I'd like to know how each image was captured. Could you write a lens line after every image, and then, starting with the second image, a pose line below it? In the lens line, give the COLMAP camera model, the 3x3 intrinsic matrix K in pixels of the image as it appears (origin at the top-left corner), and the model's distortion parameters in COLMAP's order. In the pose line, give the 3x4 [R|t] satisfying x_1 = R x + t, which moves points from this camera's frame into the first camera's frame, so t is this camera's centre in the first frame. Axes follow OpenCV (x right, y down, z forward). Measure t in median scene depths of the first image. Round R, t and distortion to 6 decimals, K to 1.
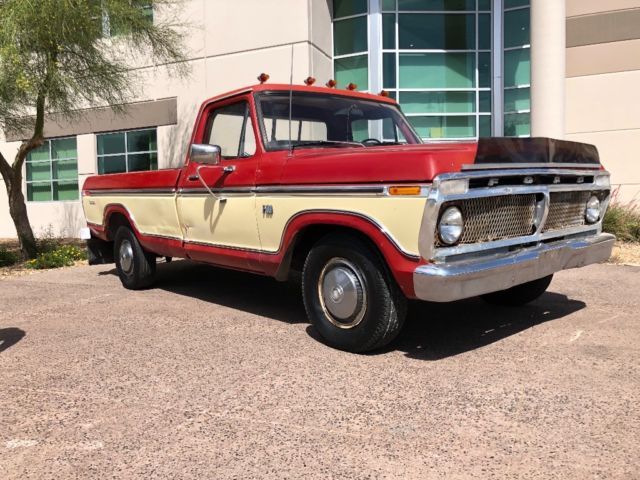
lens RADIAL K [[527.0, 0, 314.6], [0, 527.0, 232.9], [0, 0, 1]] dist [0.017502, -0.006623]
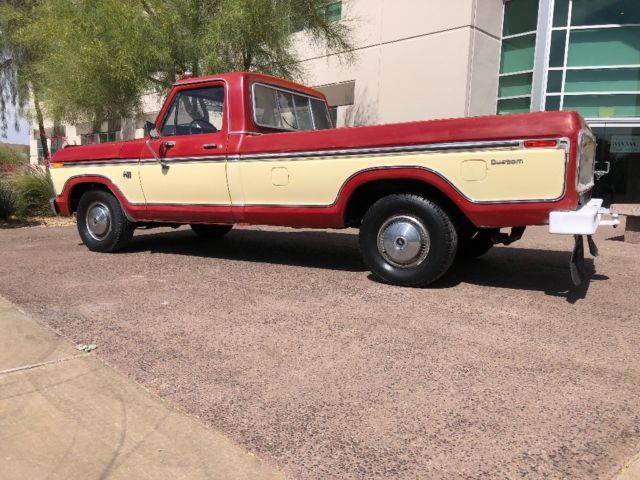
lens RADIAL K [[527.0, 0, 316.3], [0, 527.0, 240.0], [0, 0, 1]] dist [0.017502, -0.006623]
pose [[0.917211, 0.098673, -0.385990, 0.175625], [-0.075852, 0.994373, 0.073952, 0.011864], [0.391115, -0.038551, 0.919534, -0.127359]]
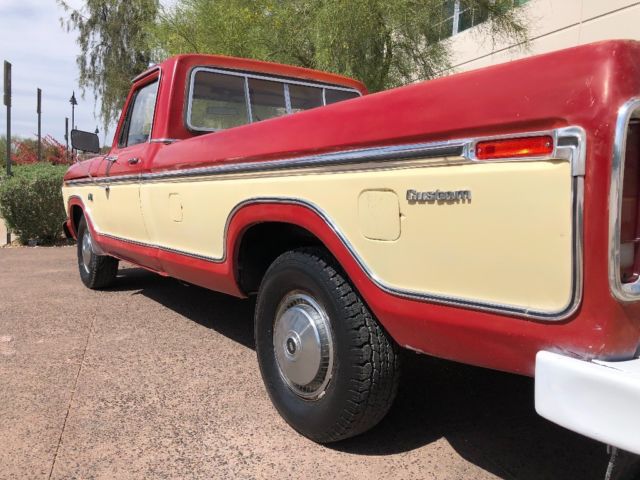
lens RADIAL K [[527.0, 0, 321.1], [0, 527.0, 239.0], [0, 0, 1]] dist [0.017502, -0.006623]
pose [[0.674572, 0.129821, -0.726704, 0.226202], [-0.095664, 0.991488, 0.088322, -0.019835], [0.731984, 0.009939, 0.681249, 0.119197]]
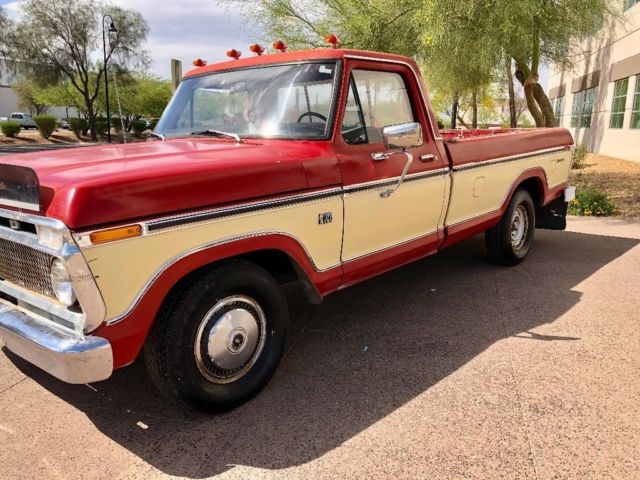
lens RADIAL K [[527.0, 0, 314.1], [0, 527.0, 234.9], [0, 0, 1]] dist [0.017502, -0.006623]
pose [[0.587006, -0.124737, 0.799916, -0.399974], [0.058068, 0.992001, 0.112079, -0.020715], [-0.807498, -0.019341, 0.589554, 0.115281]]
